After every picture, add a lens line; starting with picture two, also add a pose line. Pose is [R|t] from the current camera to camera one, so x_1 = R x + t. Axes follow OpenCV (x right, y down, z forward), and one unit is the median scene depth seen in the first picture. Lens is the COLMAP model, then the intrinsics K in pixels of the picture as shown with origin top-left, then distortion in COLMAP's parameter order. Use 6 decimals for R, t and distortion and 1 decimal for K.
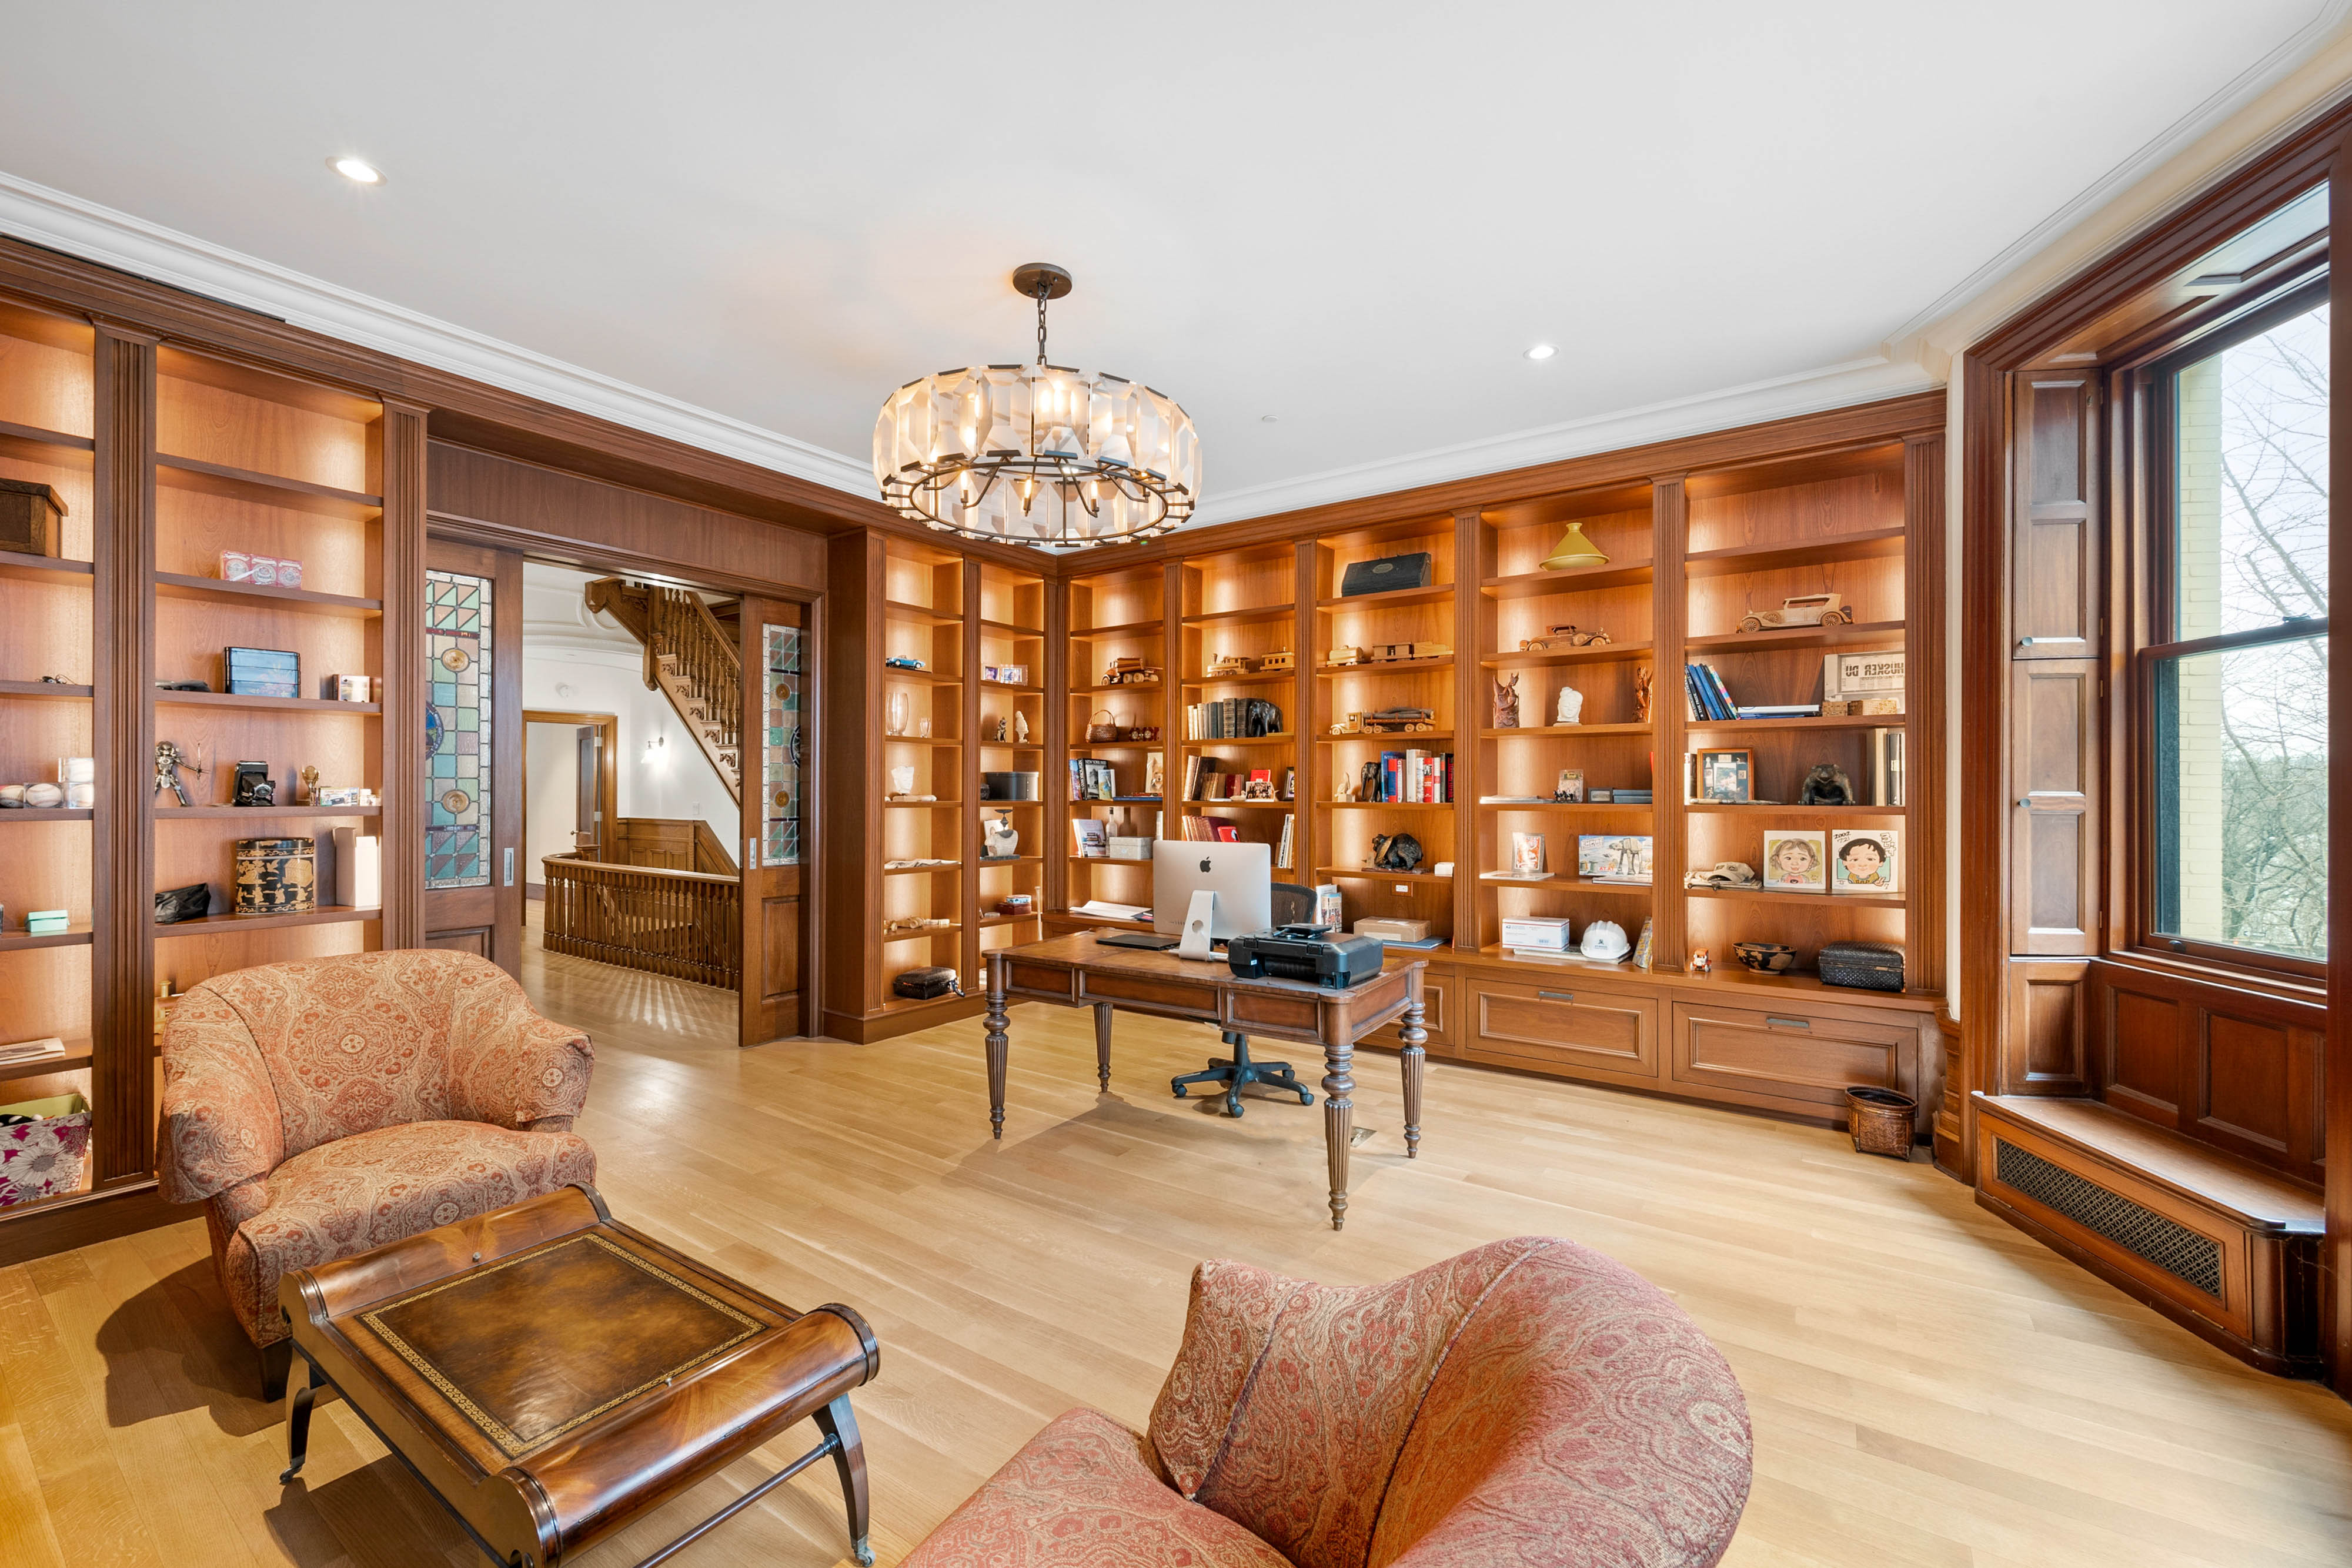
lens RADIAL K [[955.6, 0, 1175.7], [0, 955.6, 786.0], [0, 0, 1]] dist [0.001014, 0.000037]
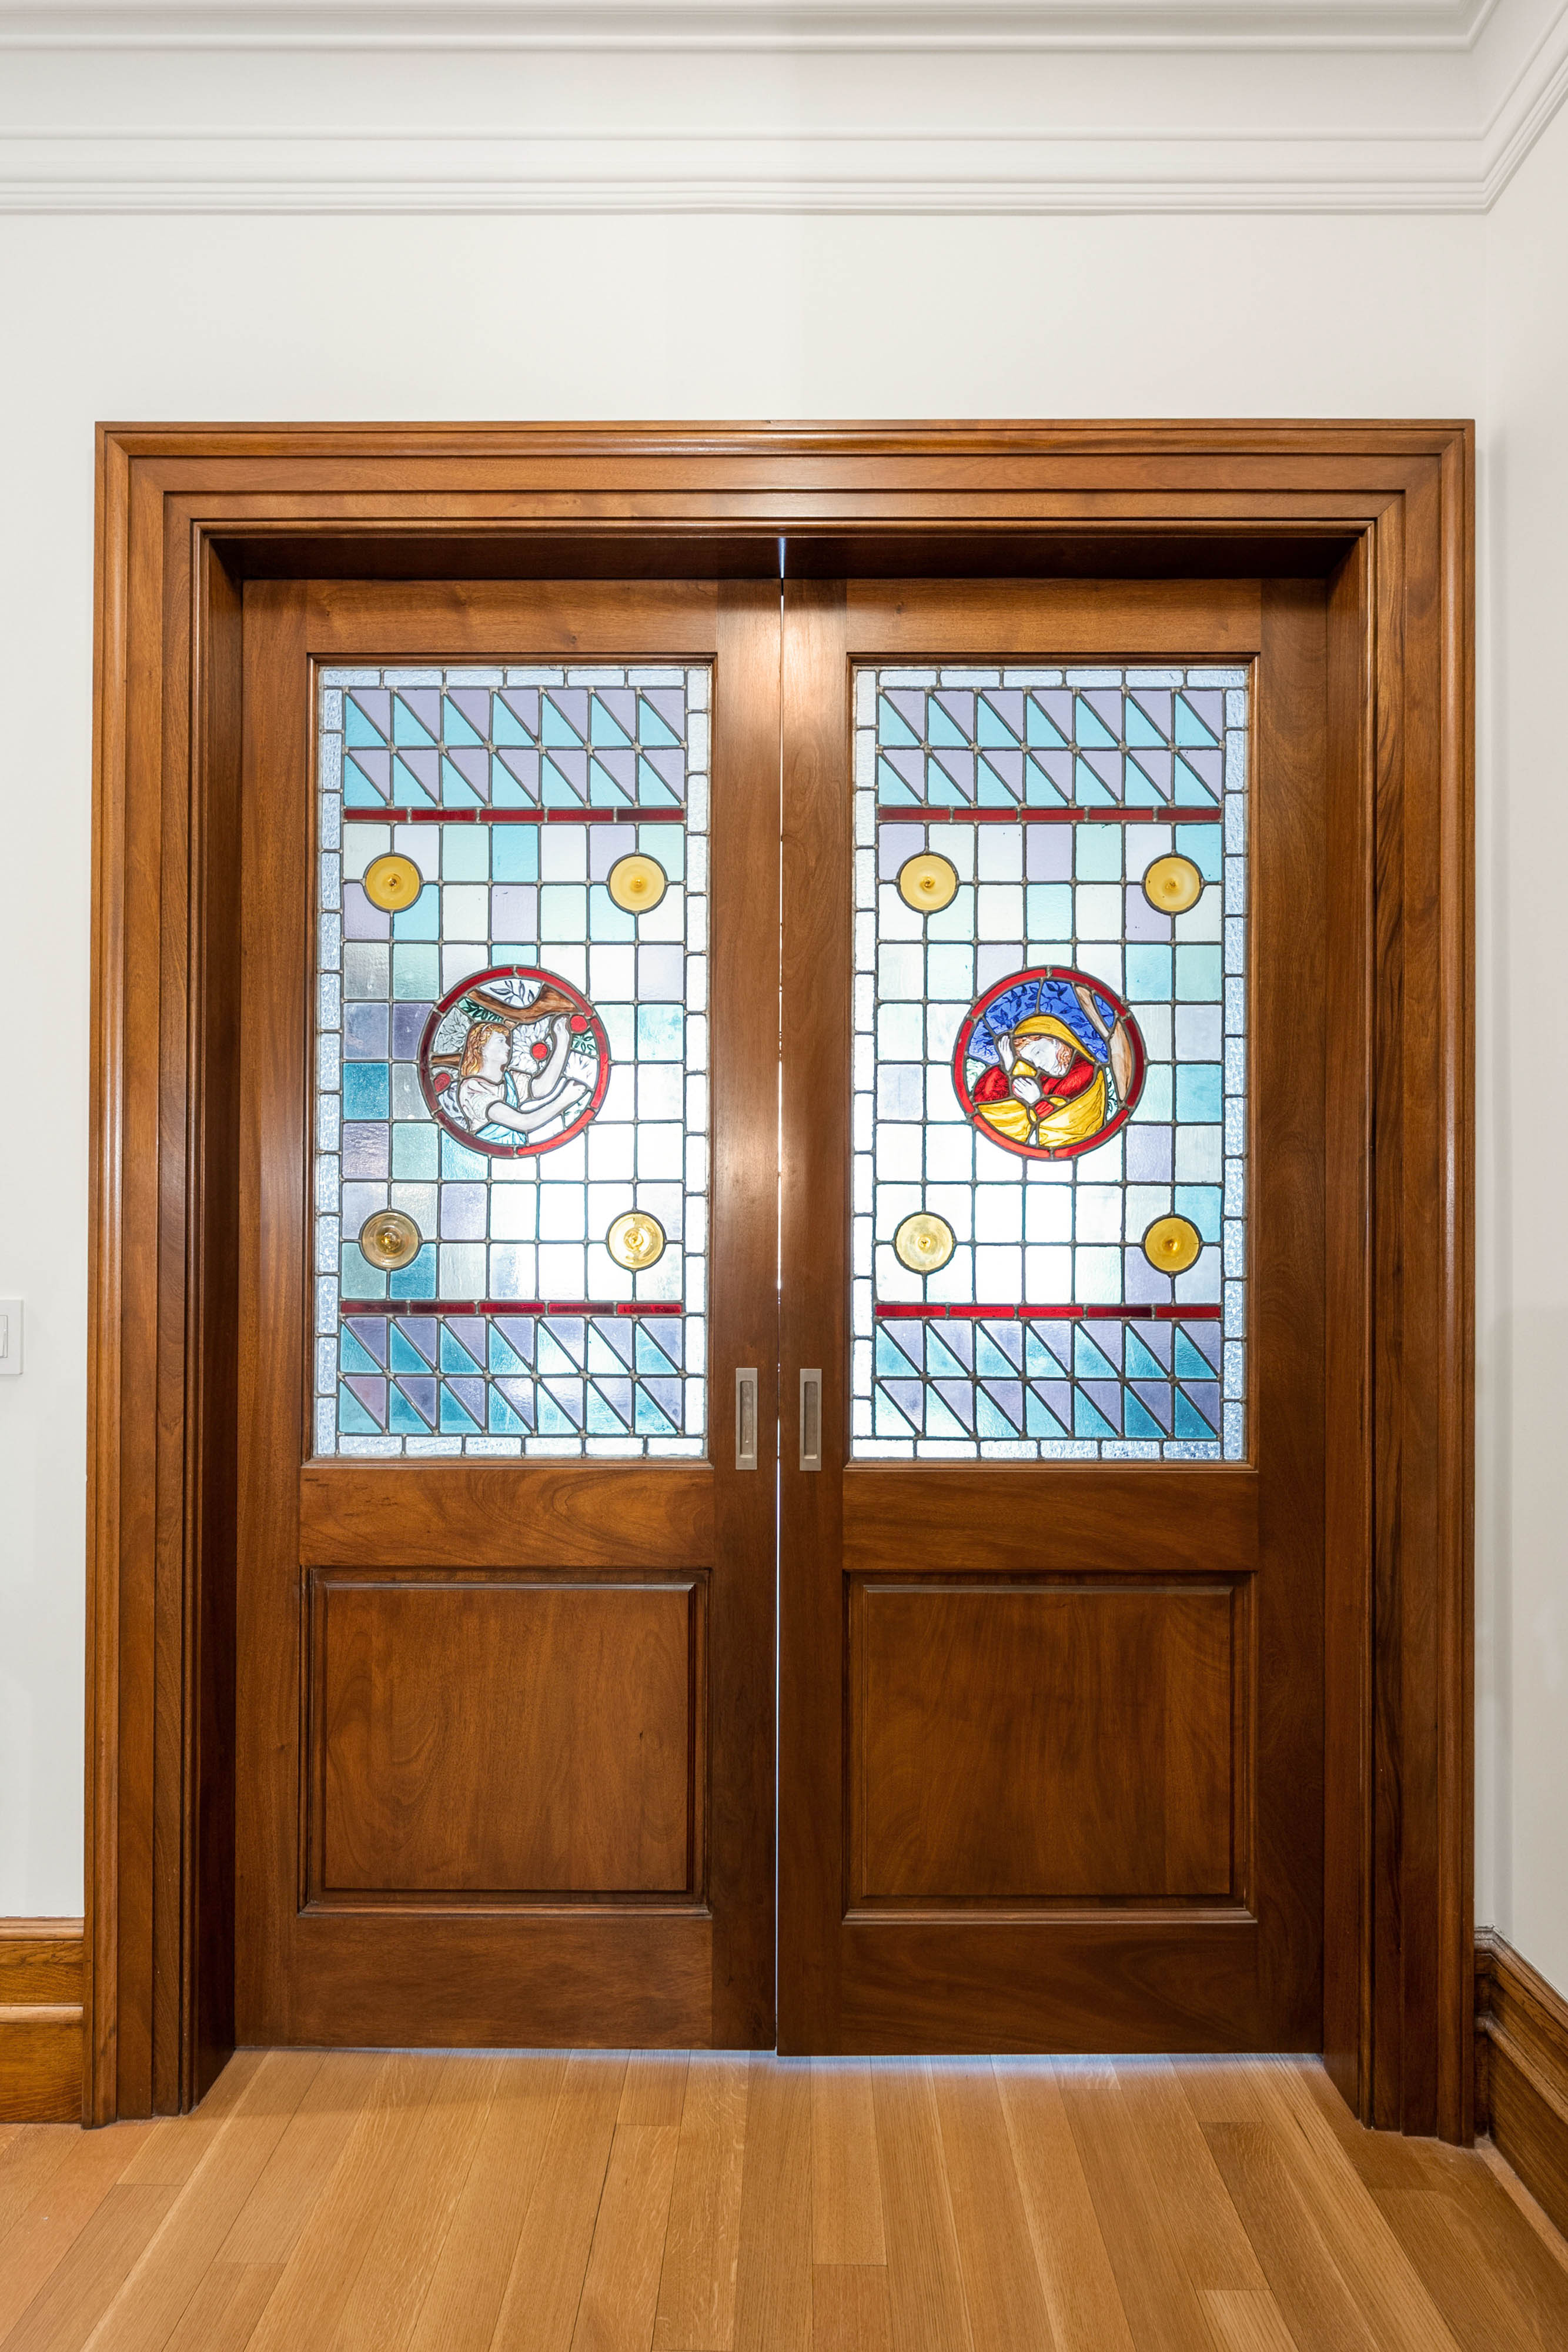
lens RADIAL K [[955.6, 0, 786.1], [0, 955.6, 1181.7], [0, 0, 1]] dist [0.001014, 0.000037]
pose [[0.562972, -0.000041, -0.826476, -0.514699], [-0.004260, 0.999987, -0.002952, -0.007475], [0.826465, 0.005183, 0.562964, 0.645268]]
